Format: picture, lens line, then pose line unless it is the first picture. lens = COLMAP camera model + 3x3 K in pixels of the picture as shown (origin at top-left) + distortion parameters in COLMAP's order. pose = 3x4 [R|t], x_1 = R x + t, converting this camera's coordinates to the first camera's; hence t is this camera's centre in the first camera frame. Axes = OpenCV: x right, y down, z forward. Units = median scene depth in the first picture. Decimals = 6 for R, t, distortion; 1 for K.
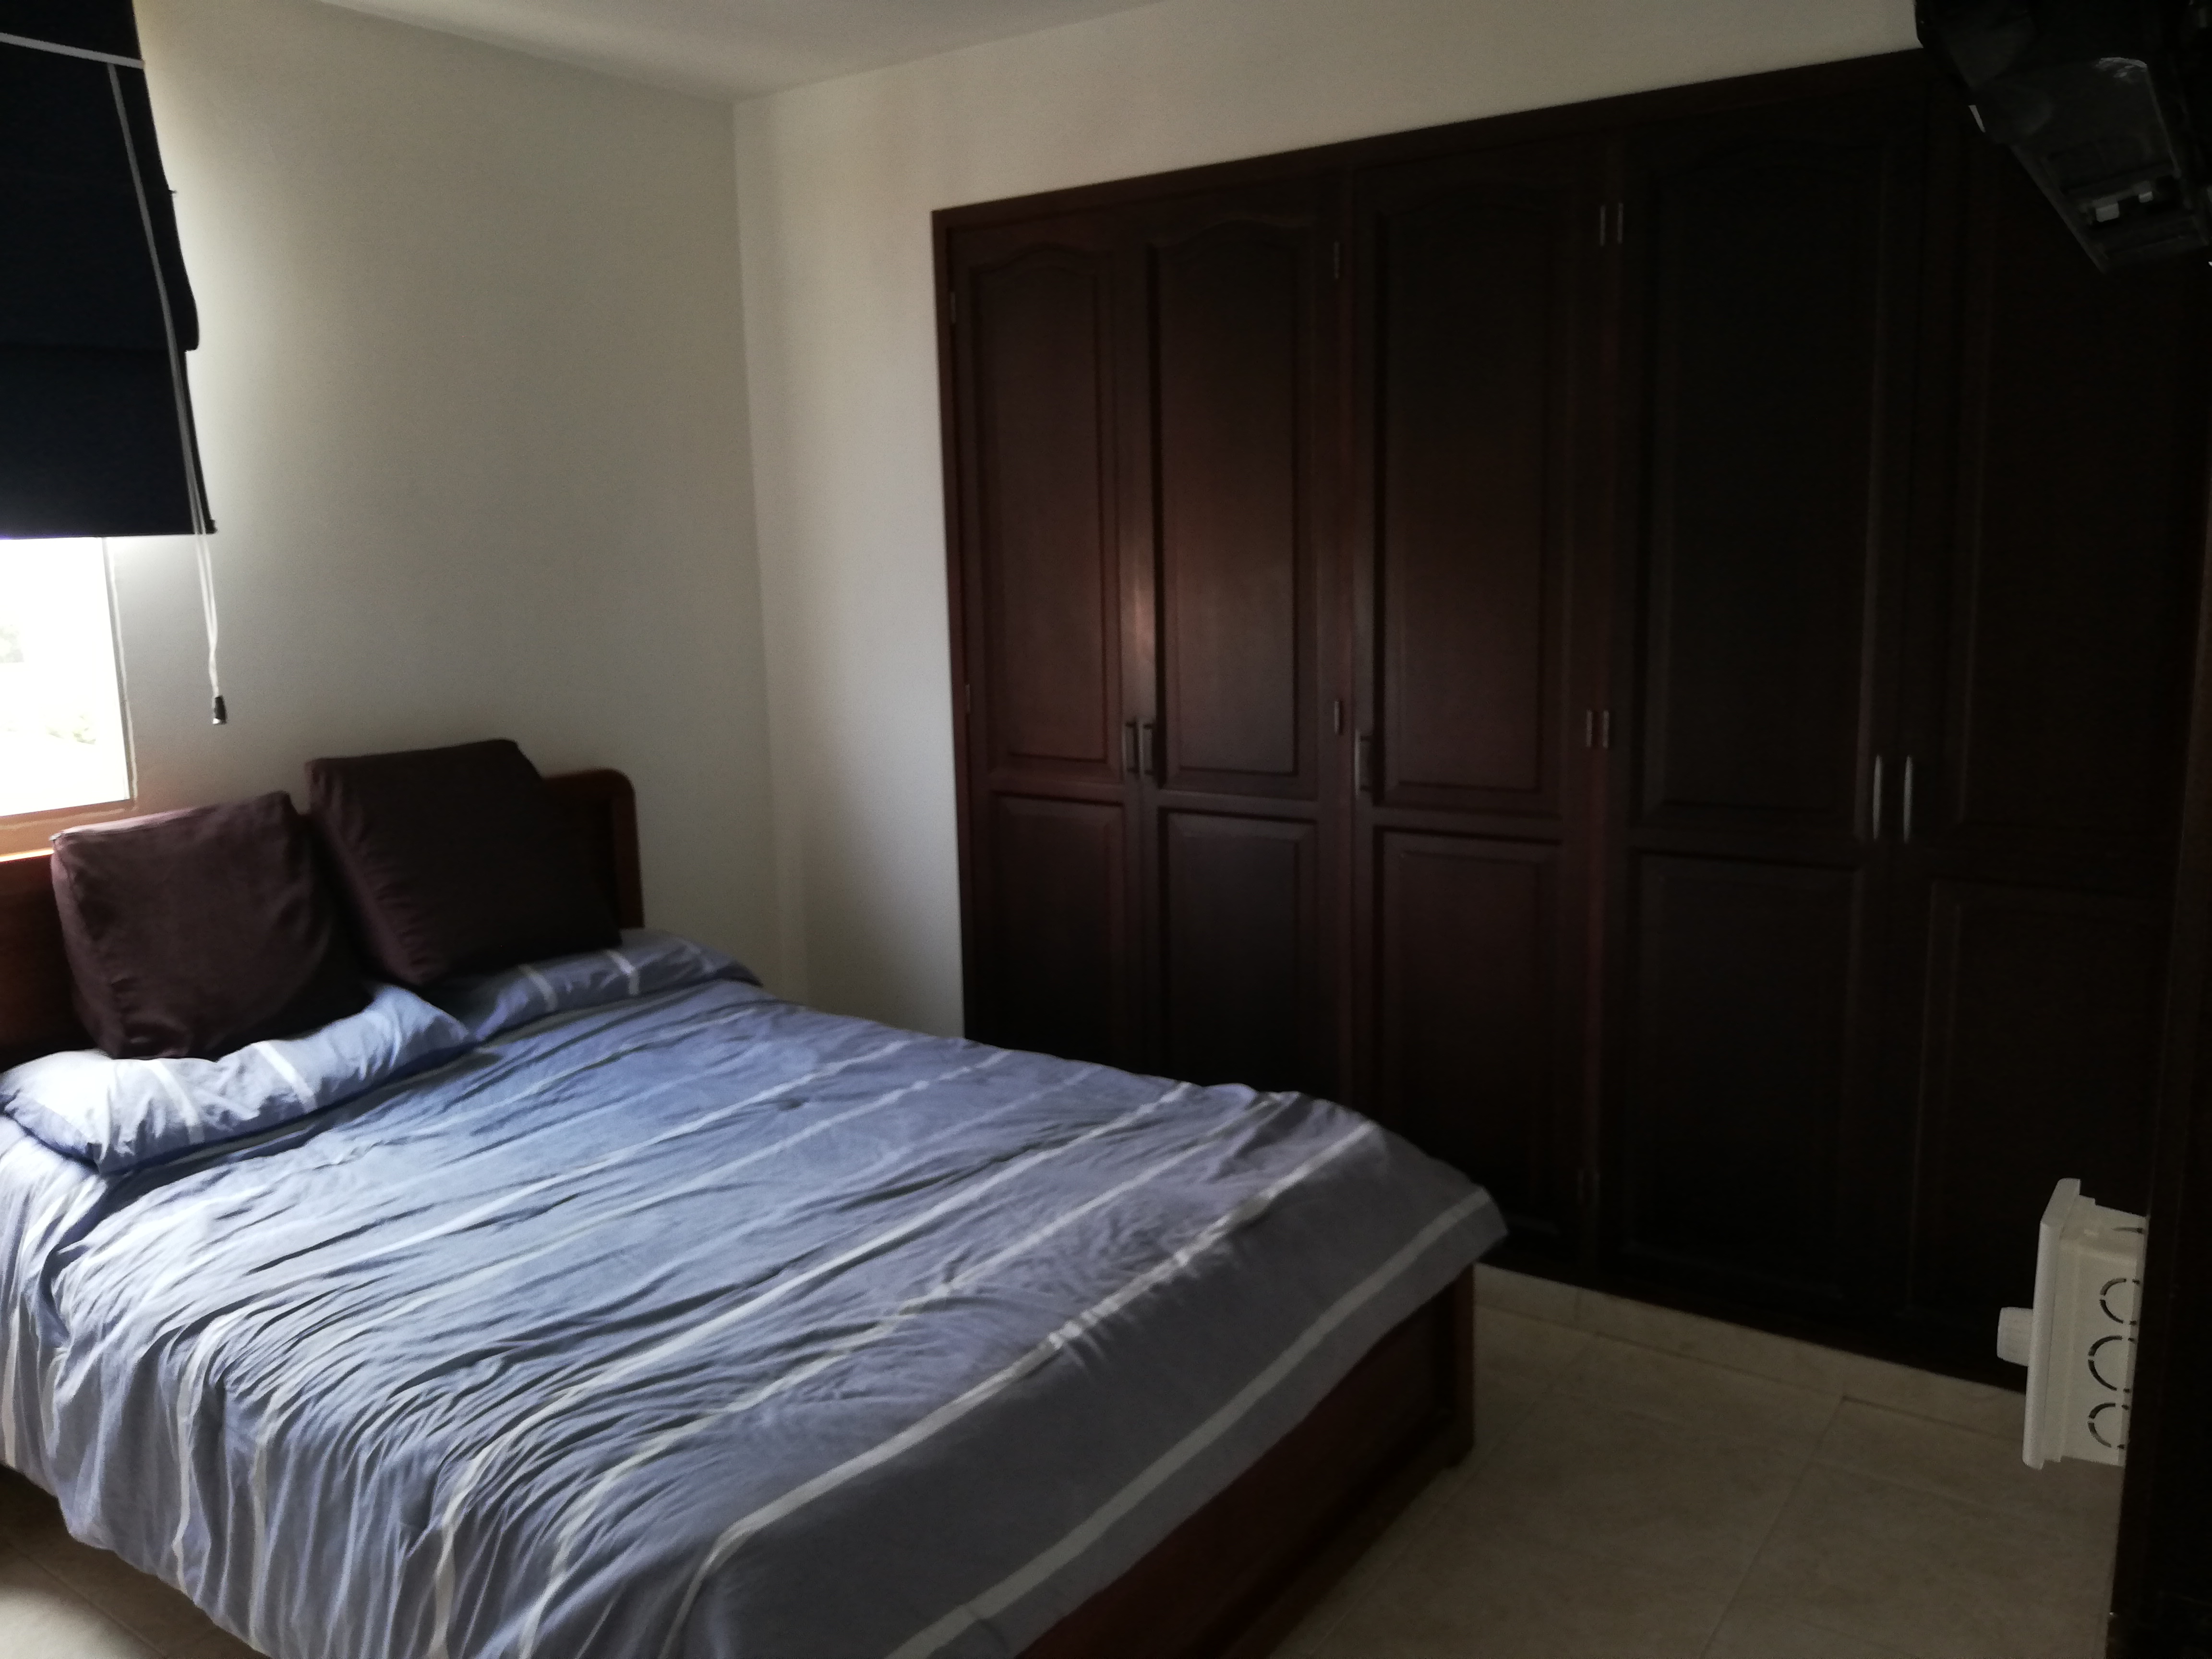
lens RADIAL K [[1695.4, 0, 1117.4], [0, 1695.4, 828.0], [0, 0, 1]] dist [0.058803, -0.100078]
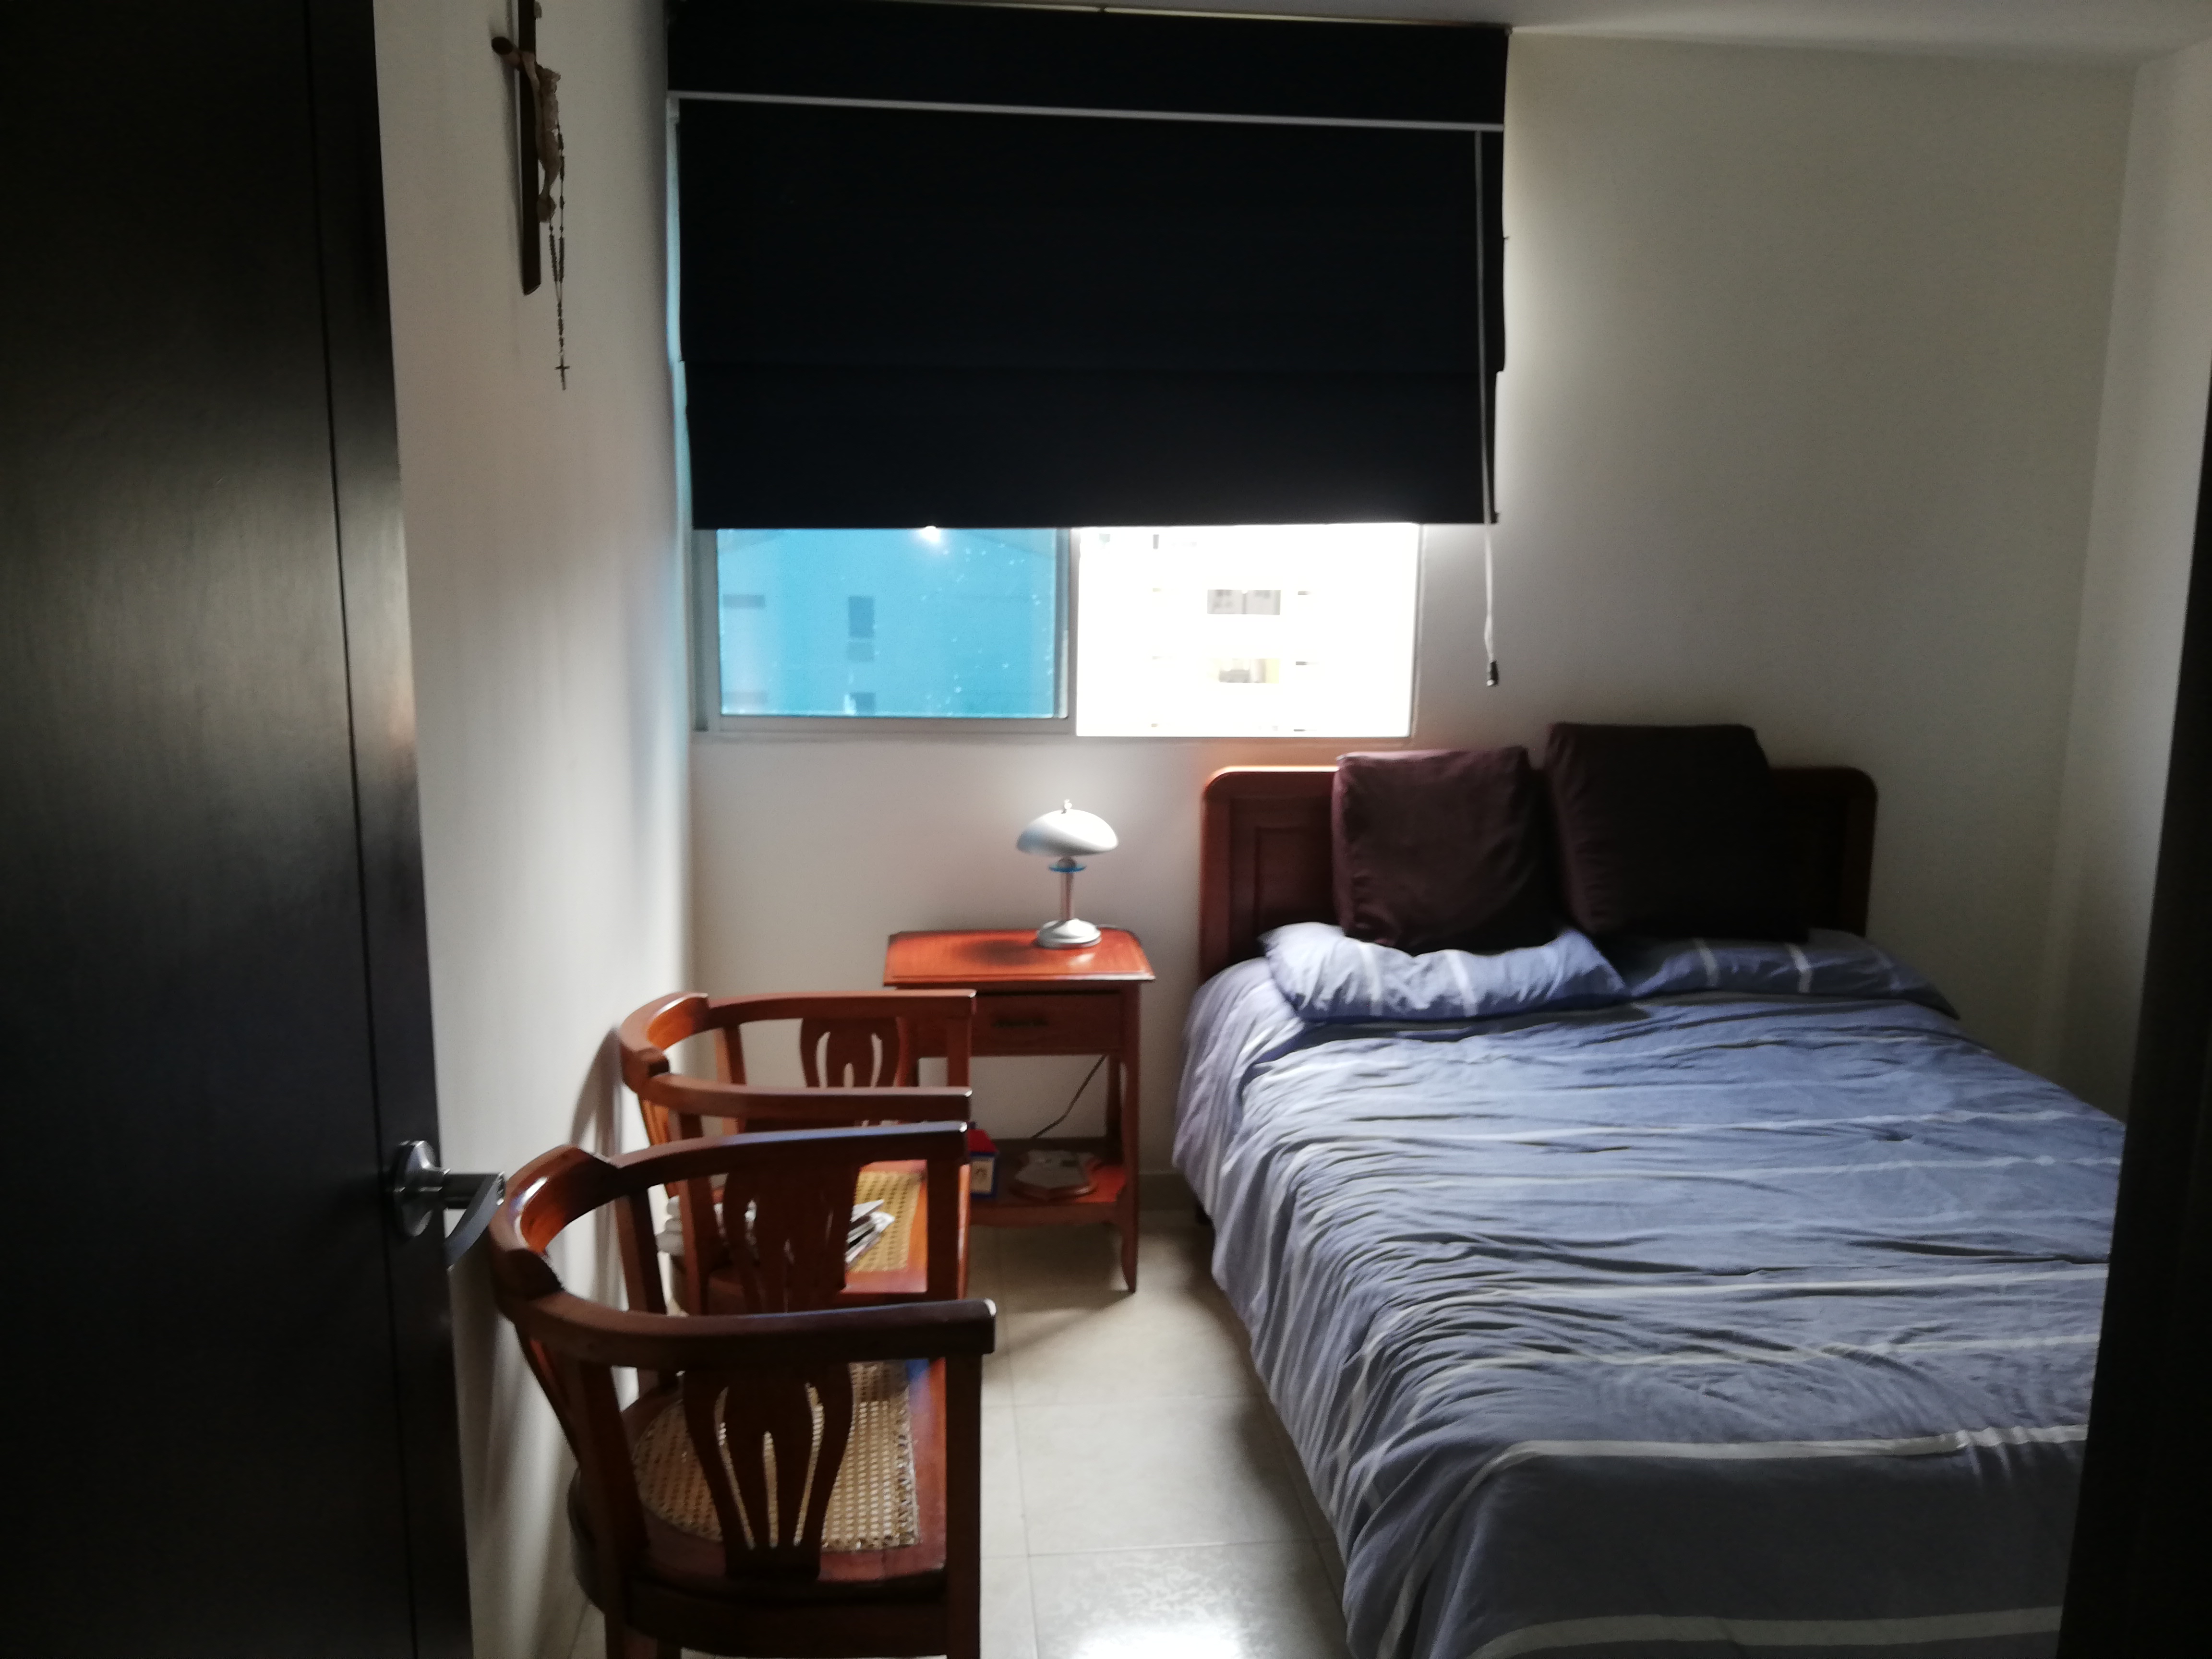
lens RADIAL K [[1695.4, 0, 1117.4], [0, 1695.4, 828.0], [0, 0, 1]] dist [0.058803, -0.100078]
pose [[0.663035, 0.165737, -0.730011, 0.219021], [-0.156703, 0.984307, 0.081145, -0.021040], [0.732004, 0.060593, 0.678601, 0.016561]]
